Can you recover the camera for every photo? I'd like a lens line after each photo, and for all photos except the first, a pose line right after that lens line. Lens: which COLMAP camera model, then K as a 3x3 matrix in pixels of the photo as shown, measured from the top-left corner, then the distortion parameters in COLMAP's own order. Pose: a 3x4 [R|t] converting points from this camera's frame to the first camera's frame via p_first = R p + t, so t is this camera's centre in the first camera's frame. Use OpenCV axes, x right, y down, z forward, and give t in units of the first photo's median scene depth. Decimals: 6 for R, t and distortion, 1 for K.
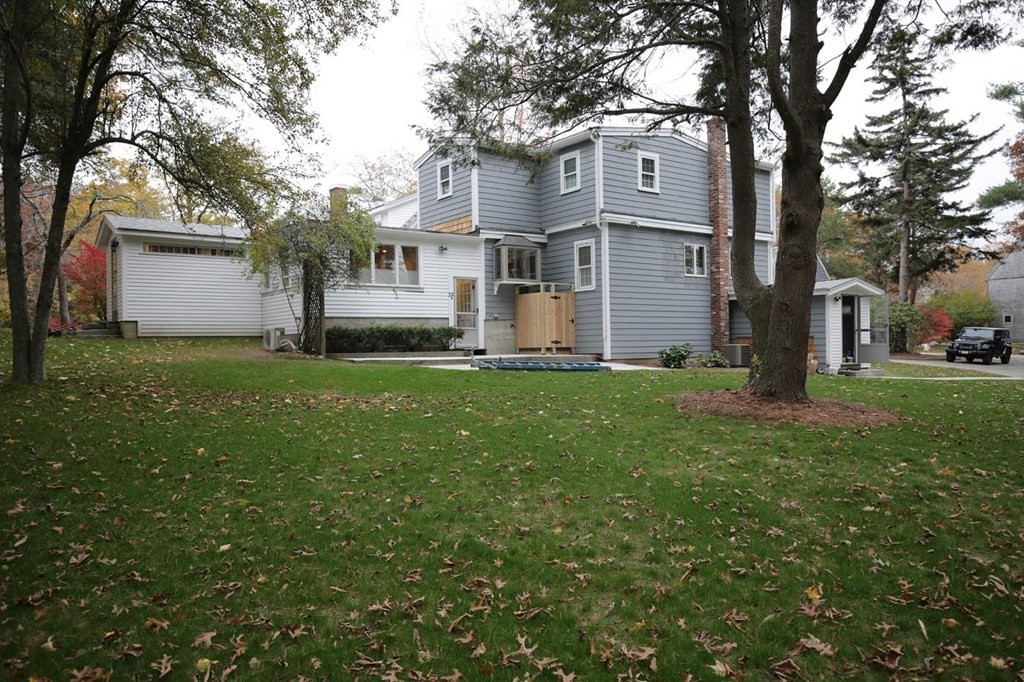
lens RADIAL K [[705.7, 0, 510.9], [0, 705.7, 343.2], [0, 0, 1]] dist [0.004269, 0.001031]
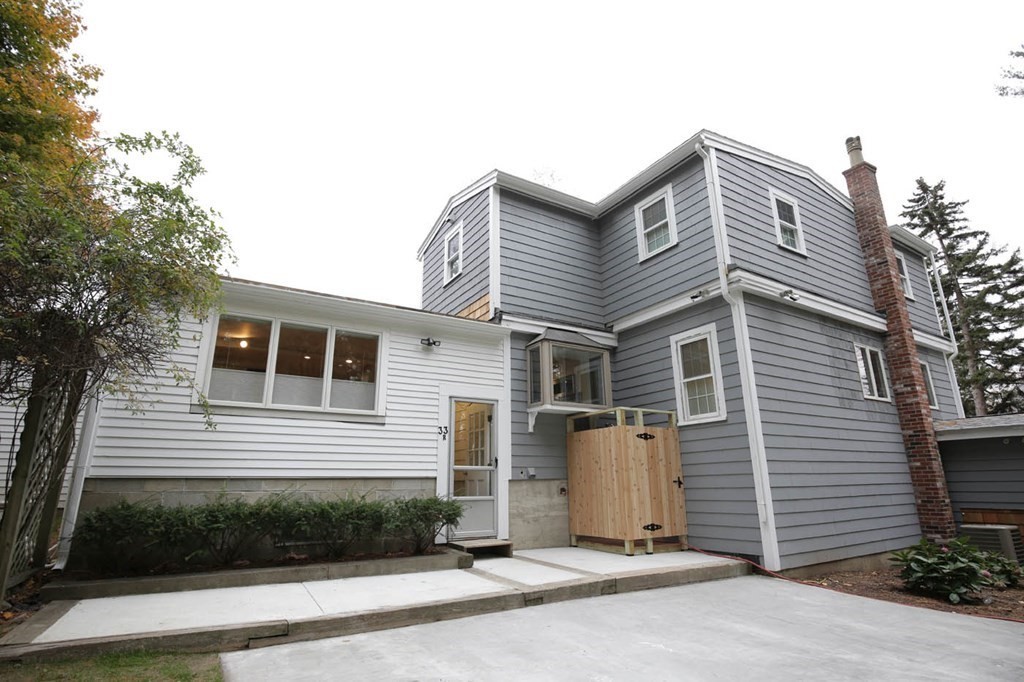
lens RADIAL K [[507.2, 0, 518.8], [0, 507.2, 343.9], [0, 0, 1]] dist [-0.025232, -0.000110]
pose [[0.997952, -0.014468, -0.062302, -0.005851], [-0.002687, 0.963738, -0.266836, -0.030566], [0.063903, 0.266457, 0.961726, 0.611847]]
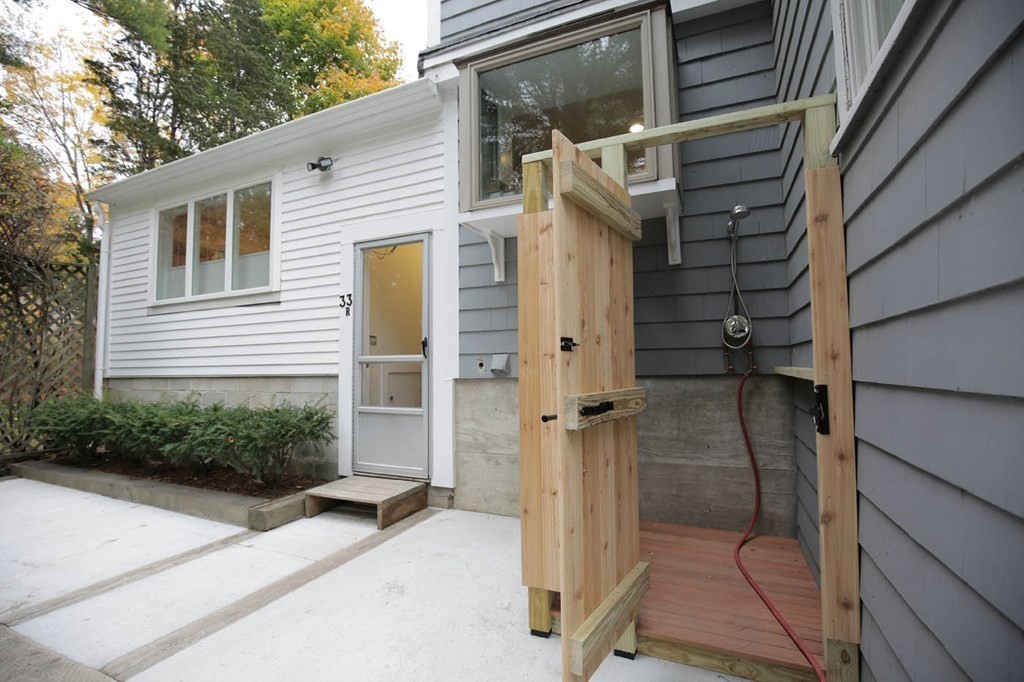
lens RADIAL K [[469.6, 0, 509.8], [0, 469.6, 347.6], [0, 0, 1]] dist [-0.030483, 0.002365]
pose [[0.515738, -0.036430, -0.855972, 0.127115], [0.002729, 0.999160, -0.040880, -0.038133], [0.856742, 0.018747, 0.515404, 0.924855]]
